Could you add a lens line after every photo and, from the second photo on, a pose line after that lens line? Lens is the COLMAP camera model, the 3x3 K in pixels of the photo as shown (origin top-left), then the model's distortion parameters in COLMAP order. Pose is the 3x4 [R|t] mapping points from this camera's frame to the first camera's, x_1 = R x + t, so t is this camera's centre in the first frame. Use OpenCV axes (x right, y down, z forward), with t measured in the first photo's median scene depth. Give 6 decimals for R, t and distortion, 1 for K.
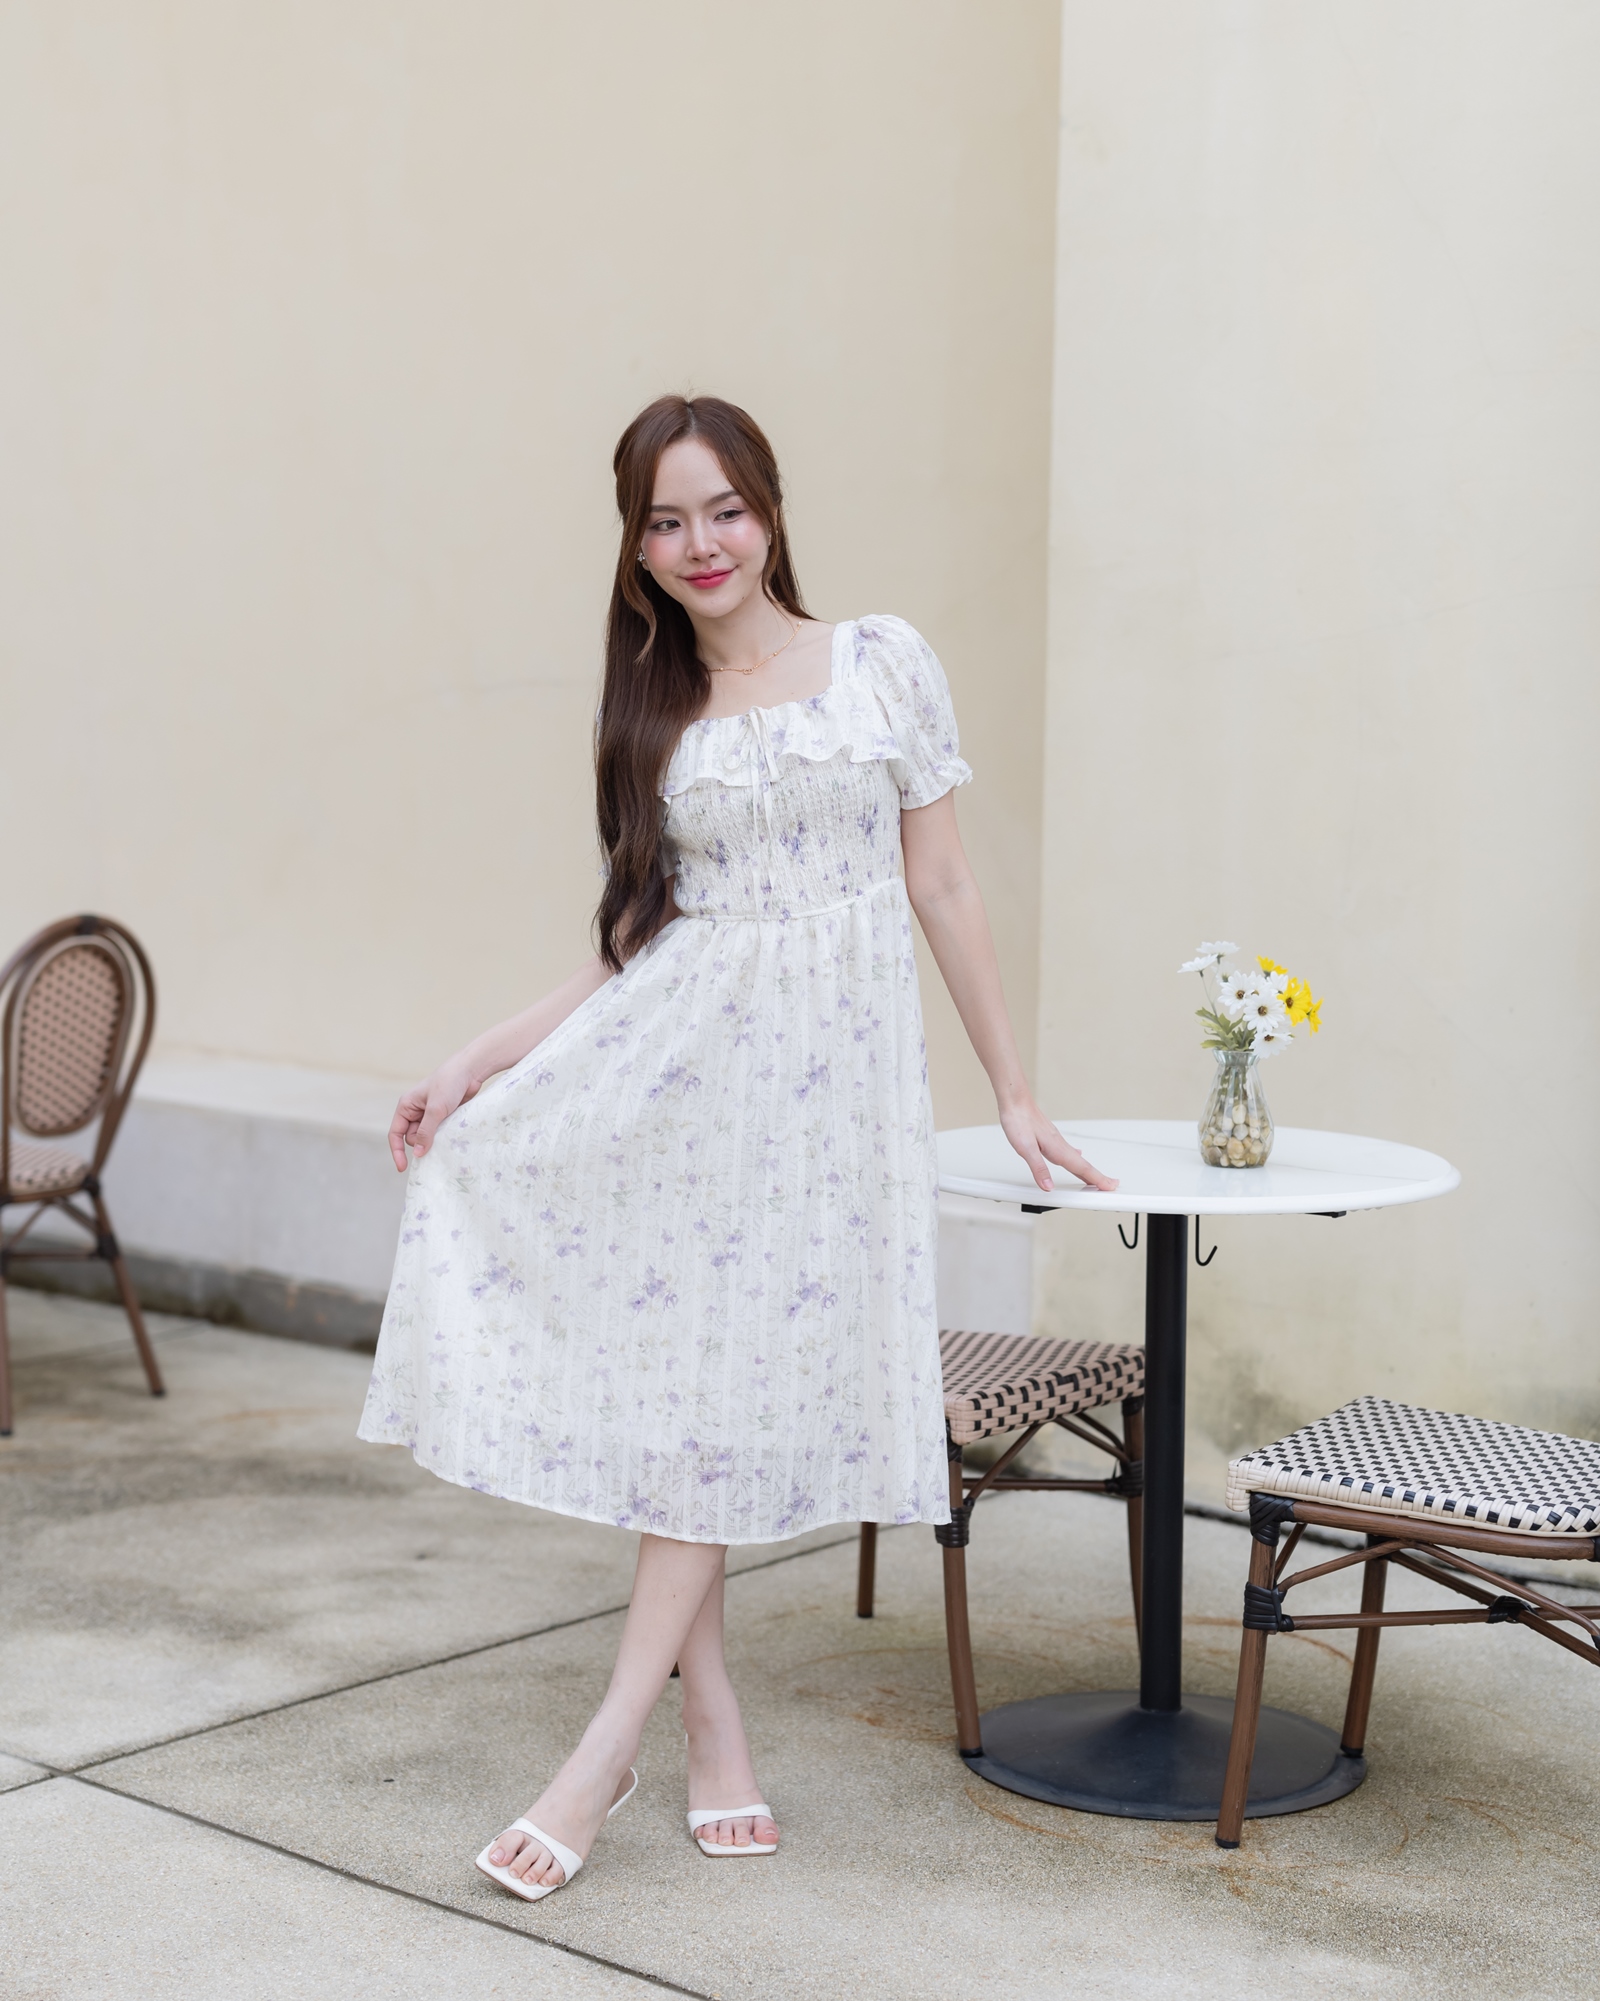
lens RADIAL K [[3380.5, 0, 779.8], [0, 3380.5, 997.8], [0, 0, 1]] dist [0.086401, 0.000000]
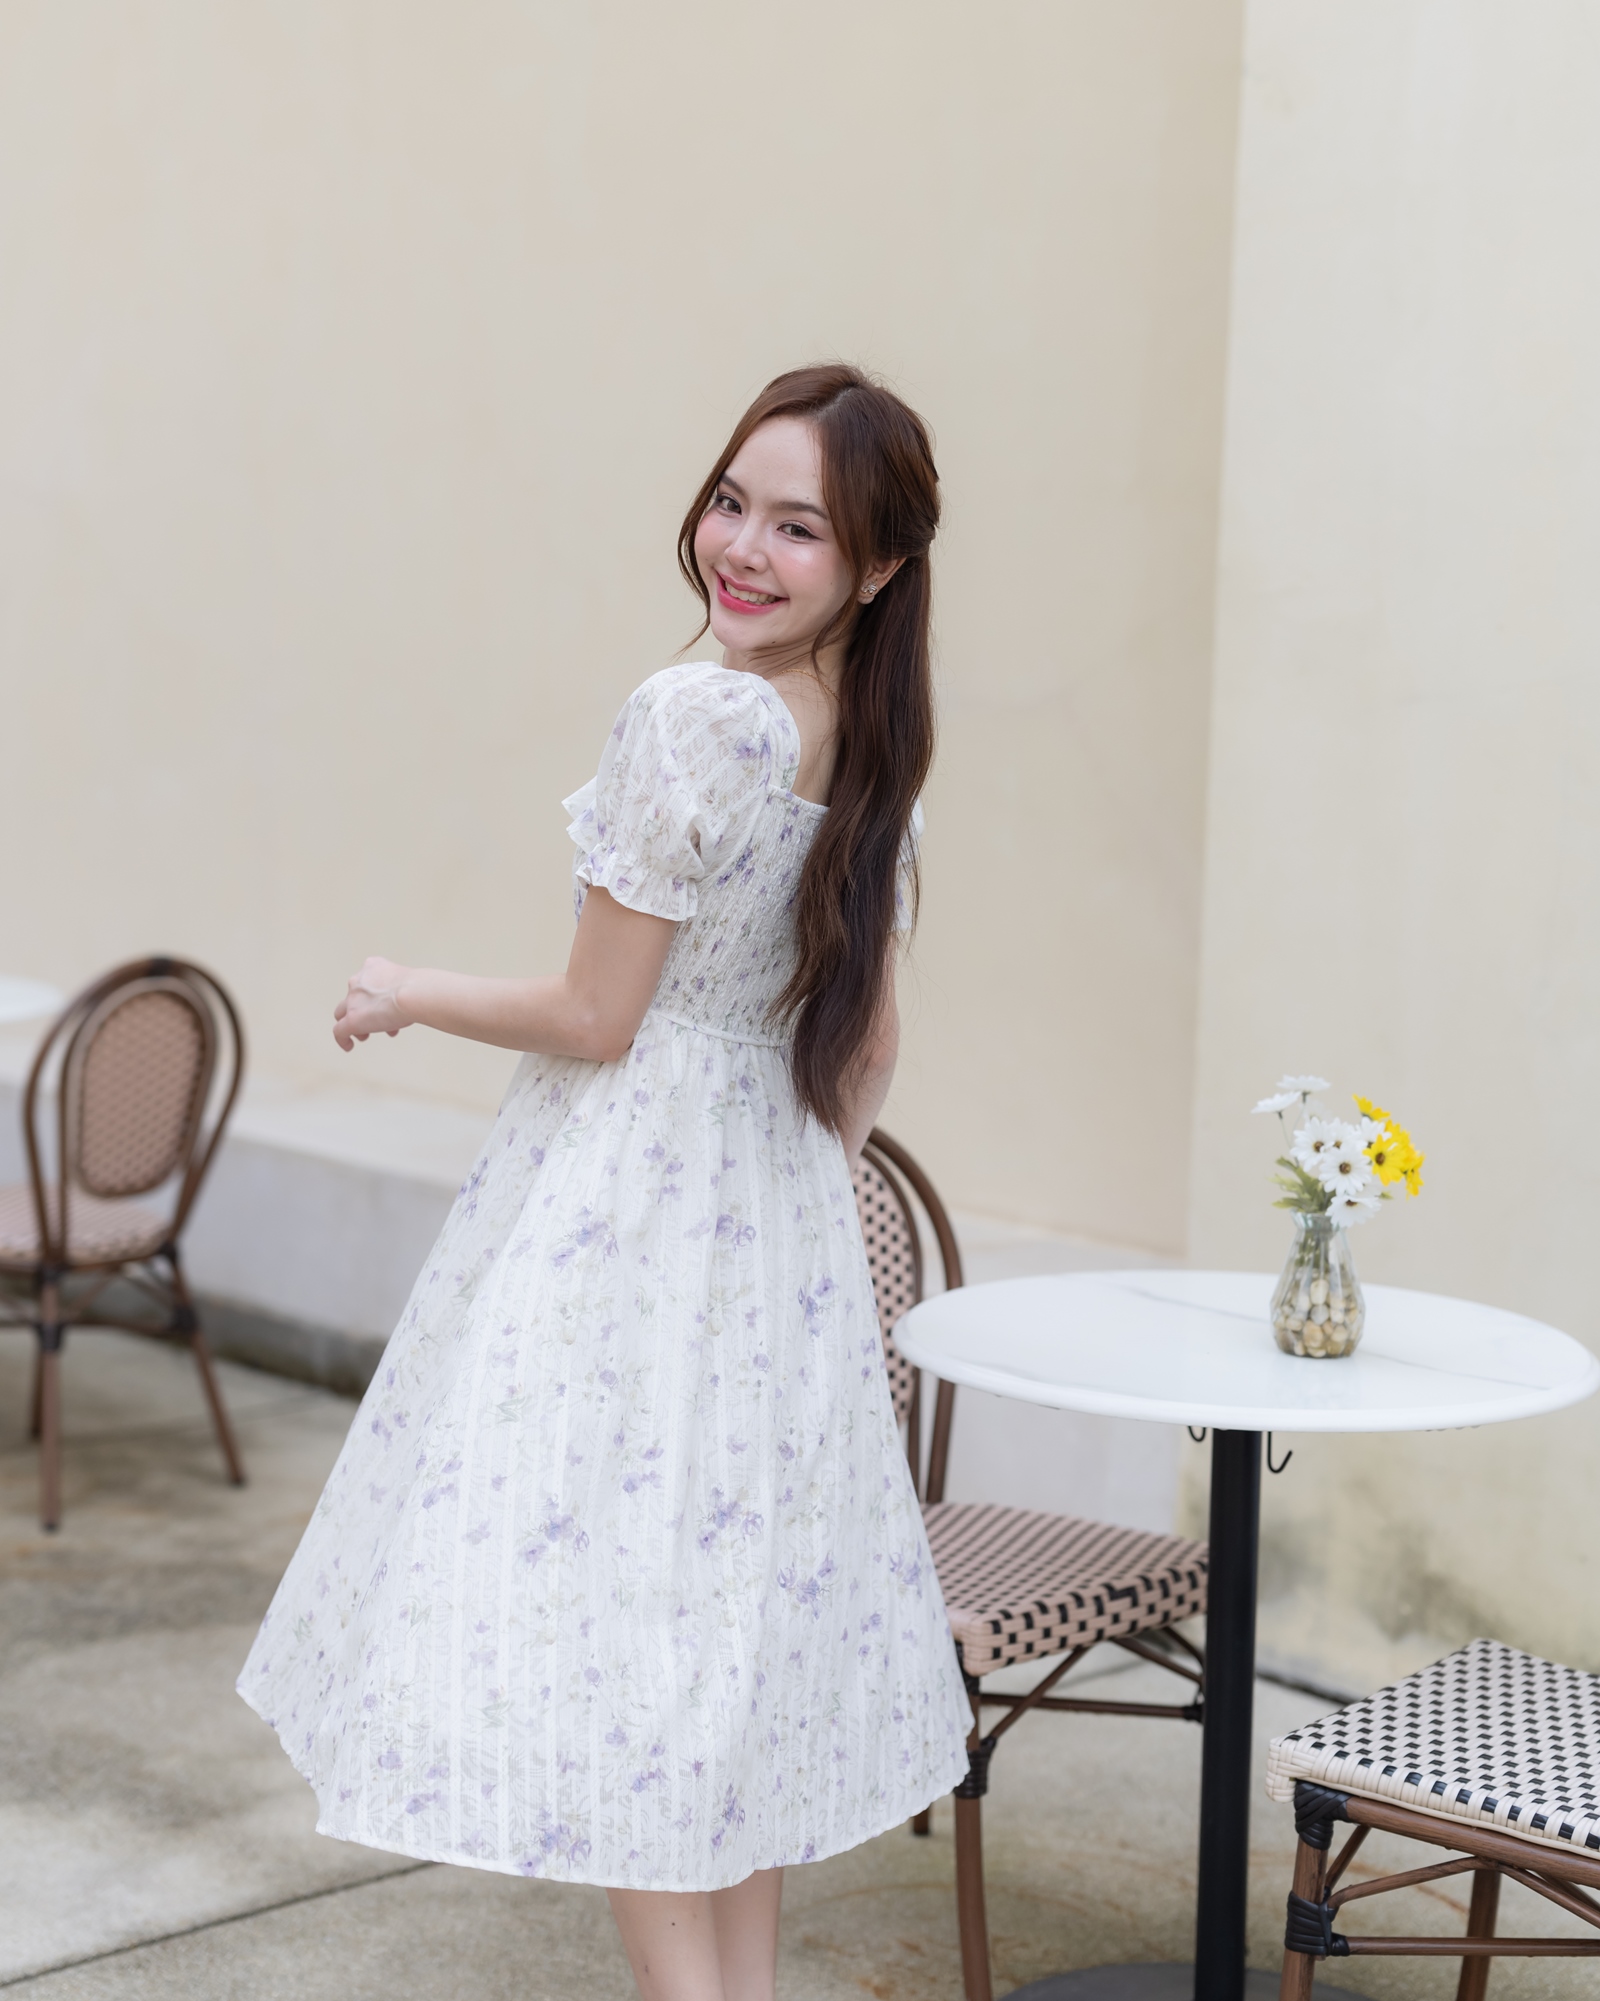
lens RADIAL K [[3380.5, 0, 795.0], [0, 3380.5, 984.4], [0, 0, 1]] dist [0.086401, 0.000000]
pose [[0.992260, 0.028389, -0.120891, 0.097470], [-0.027715, 0.999590, 0.007258, -0.037580], [0.121048, -0.003852, 0.992639, 0.165555]]
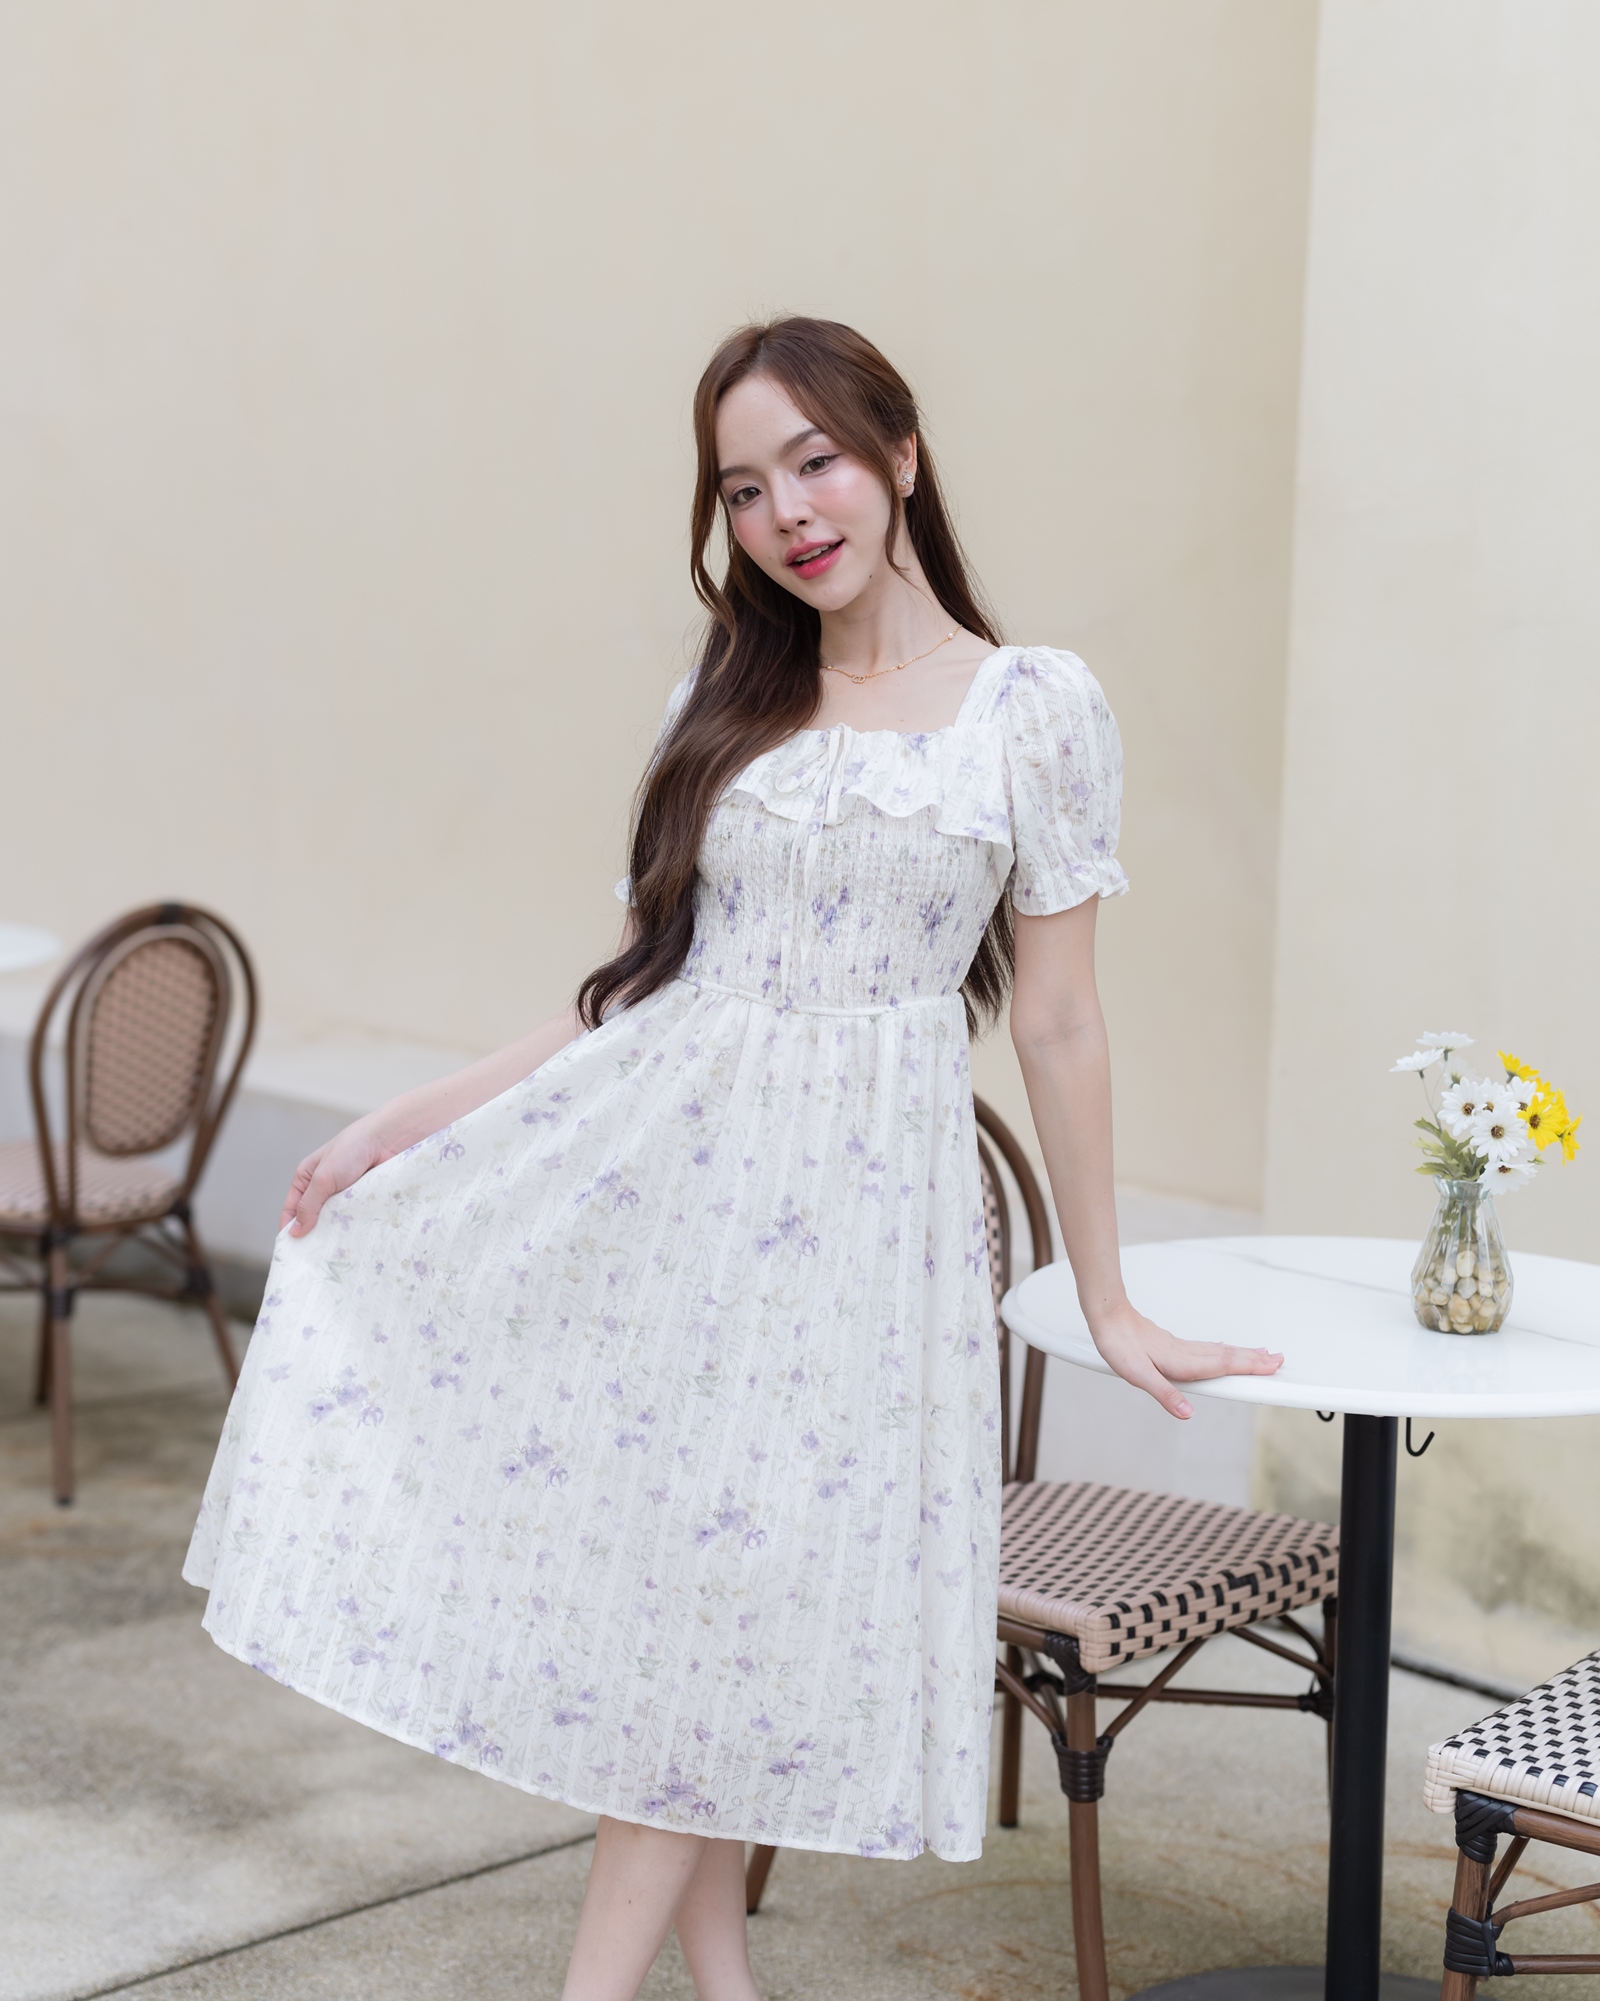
lens RADIAL K [[3380.5, 0, 816.9], [0, 3380.5, 1005.8], [0, 0, 1]] dist [0.086401, 0.000000]
pose [[0.994801, 0.023889, -0.098998, 0.059406], [-0.020526, 0.999182, 0.034854, -0.042089], [0.099749, -0.032641, 0.994477, 0.214754]]
